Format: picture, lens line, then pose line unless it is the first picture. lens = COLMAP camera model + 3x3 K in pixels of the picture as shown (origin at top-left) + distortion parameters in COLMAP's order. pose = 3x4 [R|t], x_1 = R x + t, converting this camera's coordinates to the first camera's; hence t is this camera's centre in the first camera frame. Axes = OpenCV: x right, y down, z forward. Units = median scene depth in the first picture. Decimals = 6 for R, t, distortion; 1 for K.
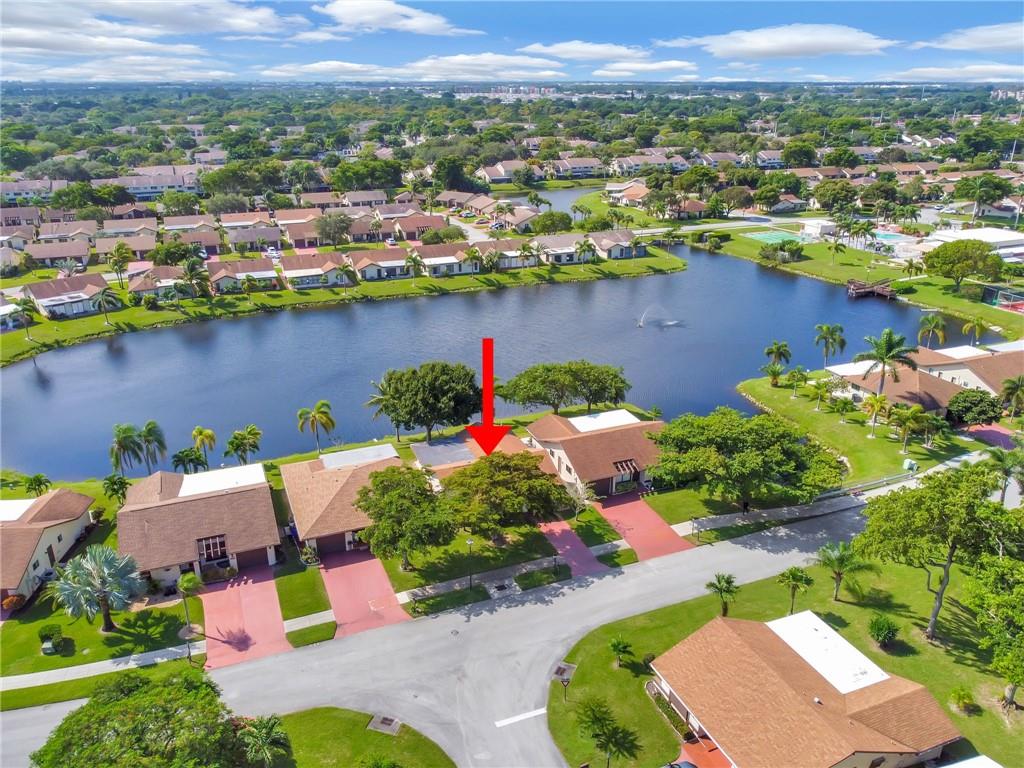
lens RADIAL K [[748.4, 0, 512.0], [0, 748.4, 384.0], [0, 0, 1]] dist [-0.001233, -0.001572]
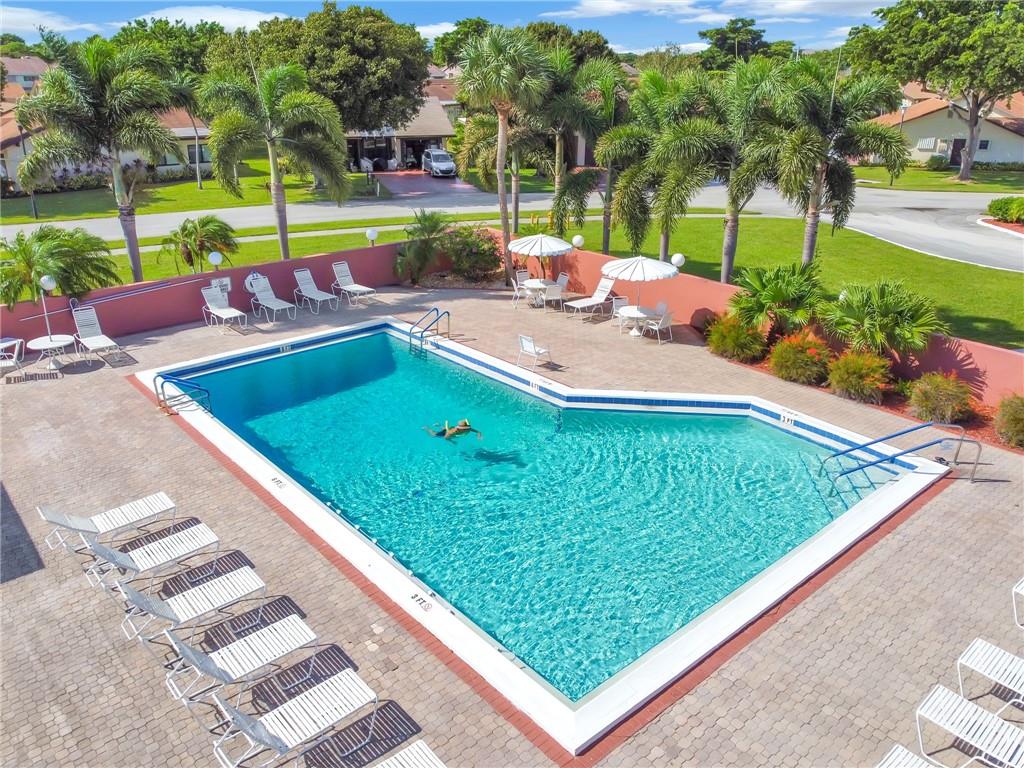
lens RADIAL K [[748.4, 0, 512.0], [0, 748.4, 384.0], [0, 0, 1]] dist [-0.001233, -0.001572]
pose [[0.942648, -0.120411, 0.311314, 0.423874], [0.115079, 0.992721, 0.035512, -0.185845], [-0.313324, 0.002350, 0.949643, 0.838612]]
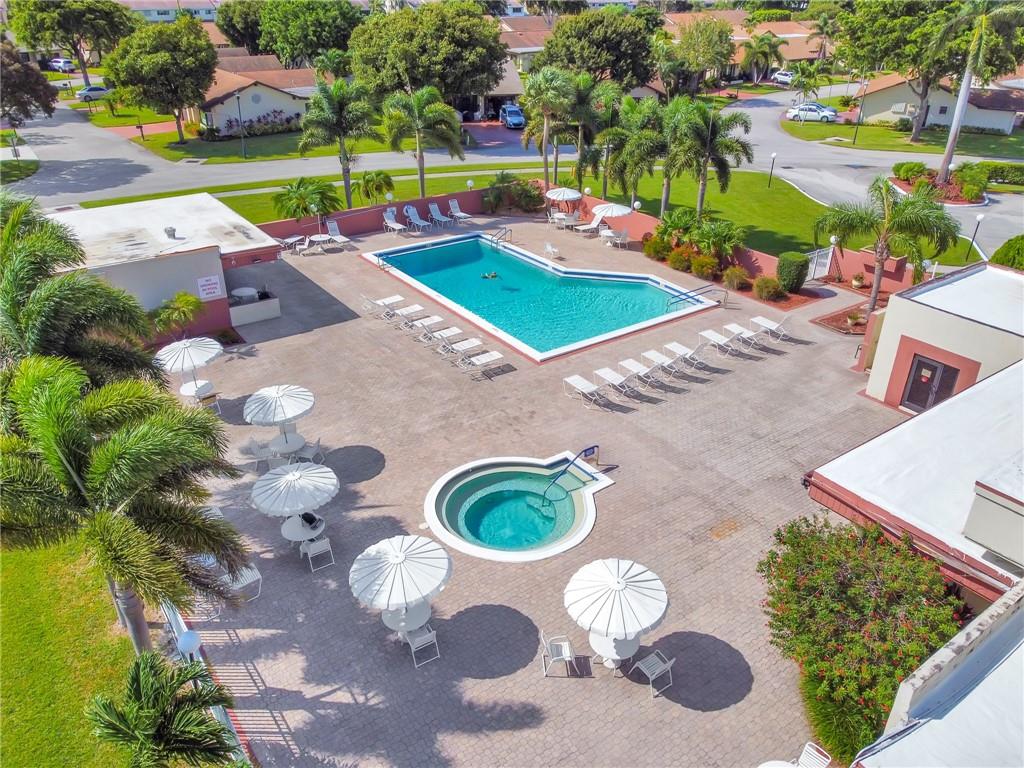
lens RADIAL K [[748.4, 0, 512.0], [0, 748.4, 384.0], [0, 0, 1]] dist [-0.001233, -0.001572]
pose [[0.970890, -0.102832, 0.216327, 0.404653], [0.075868, 0.988676, 0.129471, -0.179203], [-0.227191, -0.109290, 0.967698, 0.754553]]
